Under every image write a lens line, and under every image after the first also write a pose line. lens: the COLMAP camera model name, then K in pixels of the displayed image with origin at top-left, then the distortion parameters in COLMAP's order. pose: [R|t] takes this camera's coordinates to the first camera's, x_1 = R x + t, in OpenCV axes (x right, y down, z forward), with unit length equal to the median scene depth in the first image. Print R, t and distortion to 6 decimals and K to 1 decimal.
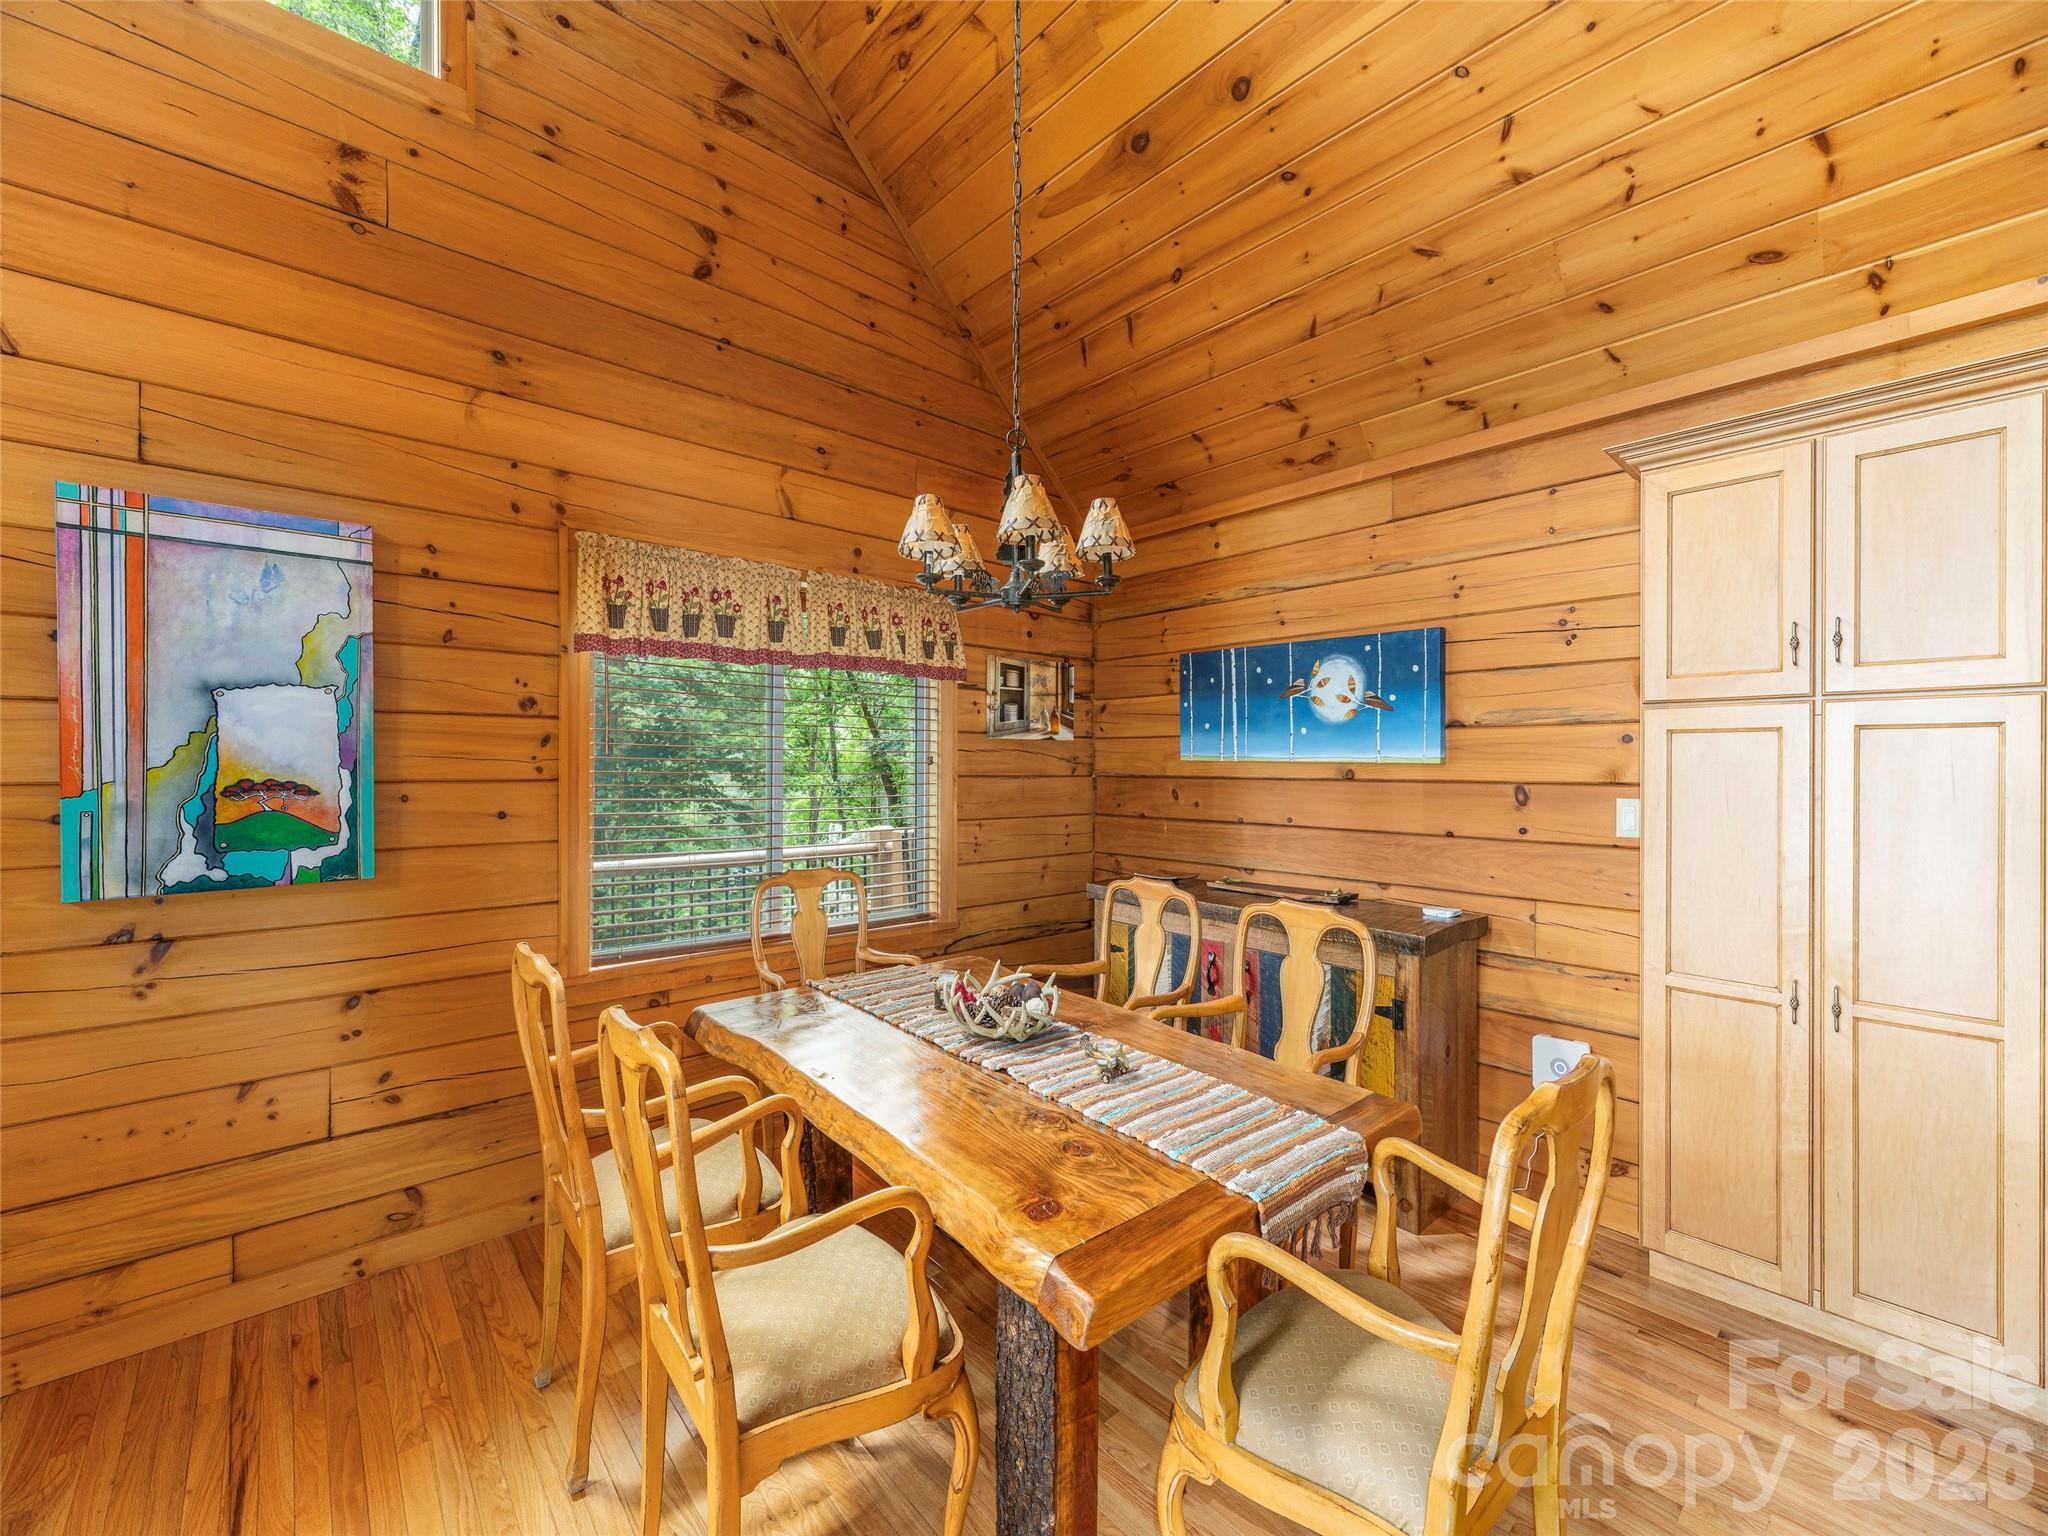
lens RADIAL K [[830.5, 0, 1023.0], [0, 830.5, 763.5], [0, 0, 1]] dist [-0.000655, 0.000253]
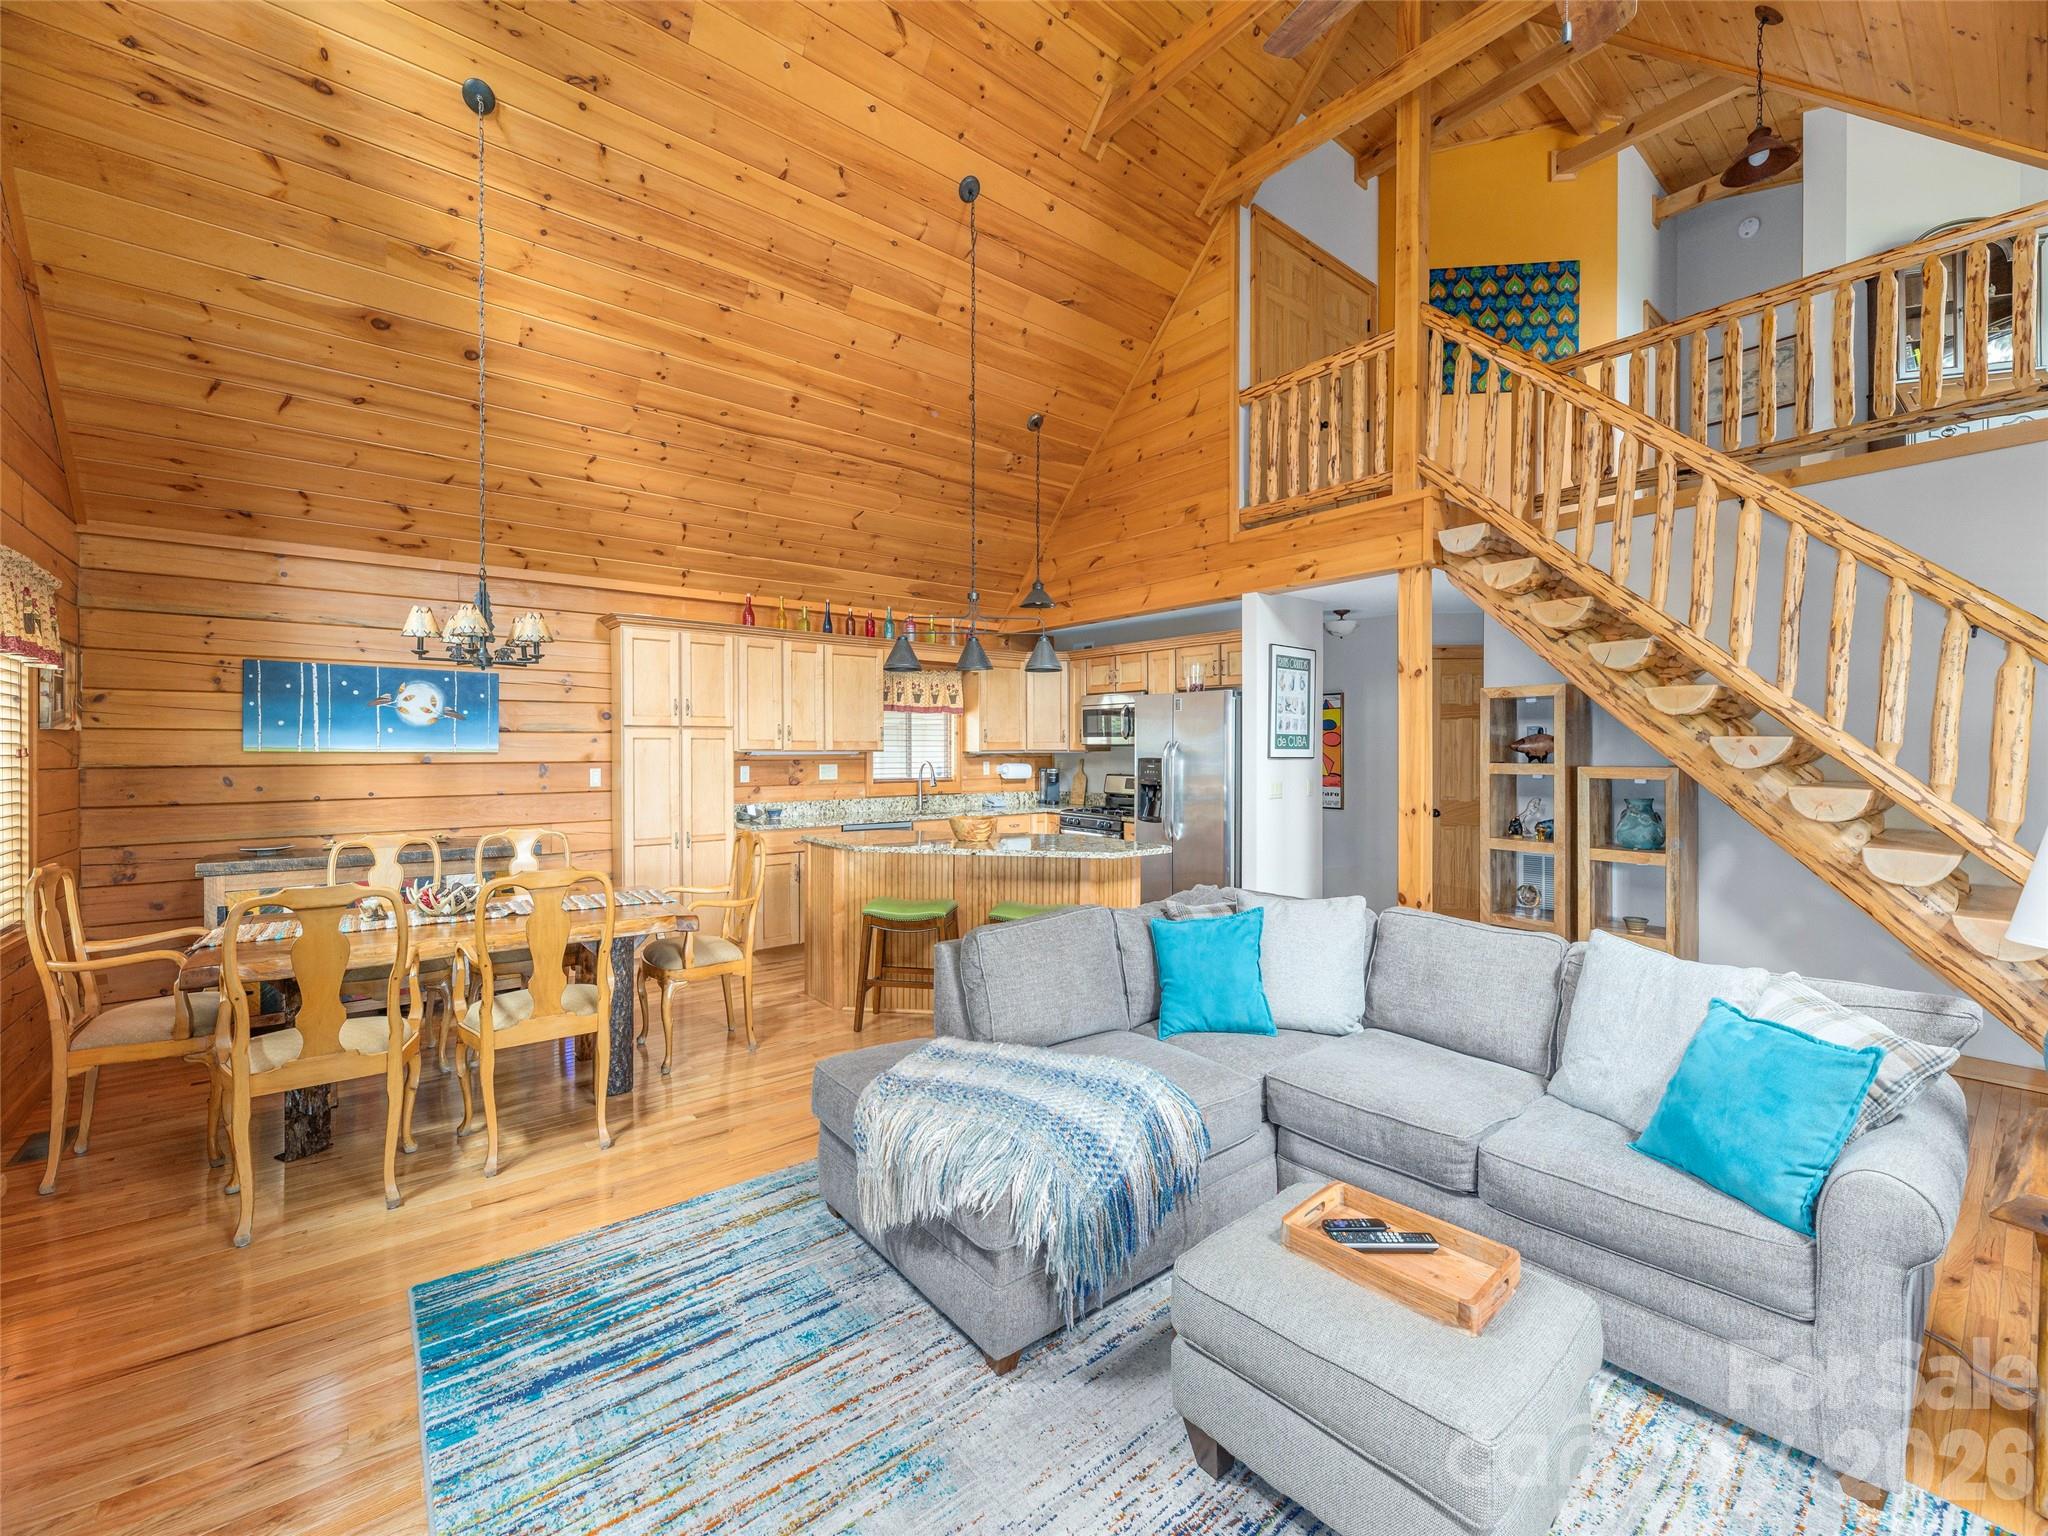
lens RADIAL K [[837.9, 0, 1034.3], [0, 837.9, 749.8], [0, 0, 1]] dist [0.001081, 0.000446]
pose [[0.031967, -0.002563, 0.999486, -1.210611], [0.004416, 0.999987, 0.002423, -0.005329], [-0.999479, 0.004336, 0.031978, -0.169876]]
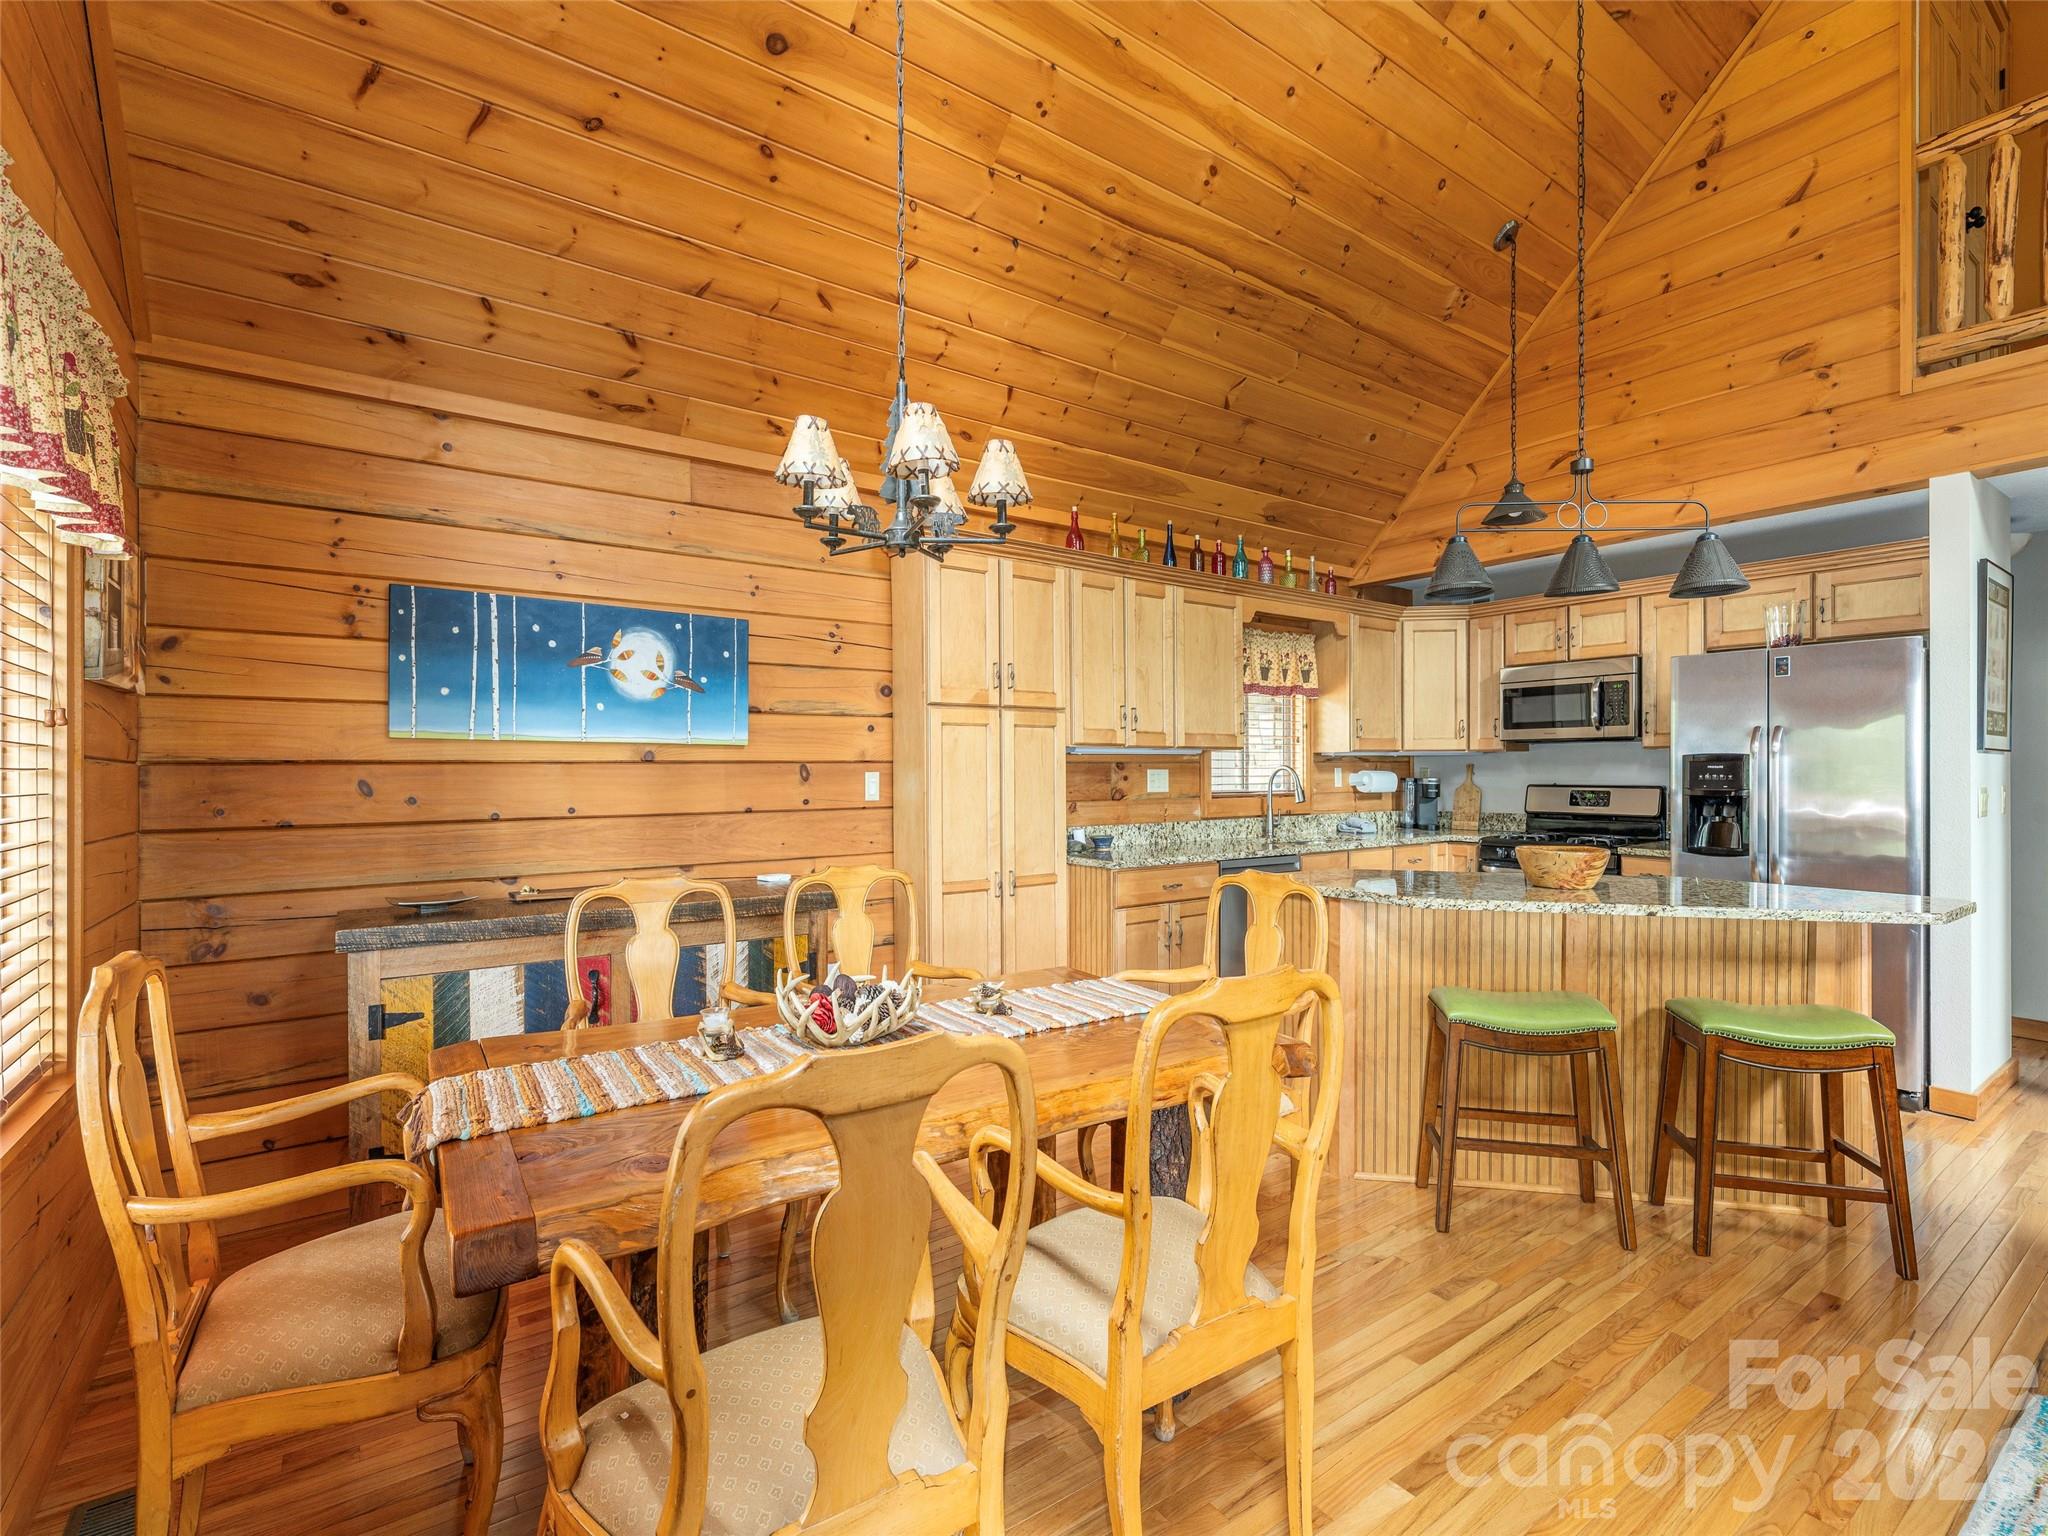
lens RADIAL K [[948.6, 0, 1041.7], [0, 948.6, 764.5], [0, 0, 1]] dist [0.001107, 0.001149]
pose [[0.090929, 0.004948, 0.995845, -0.701823], [0.009128, 0.999942, -0.005802, 0.036108], [-0.995816, 0.009617, 0.090879, 0.507661]]
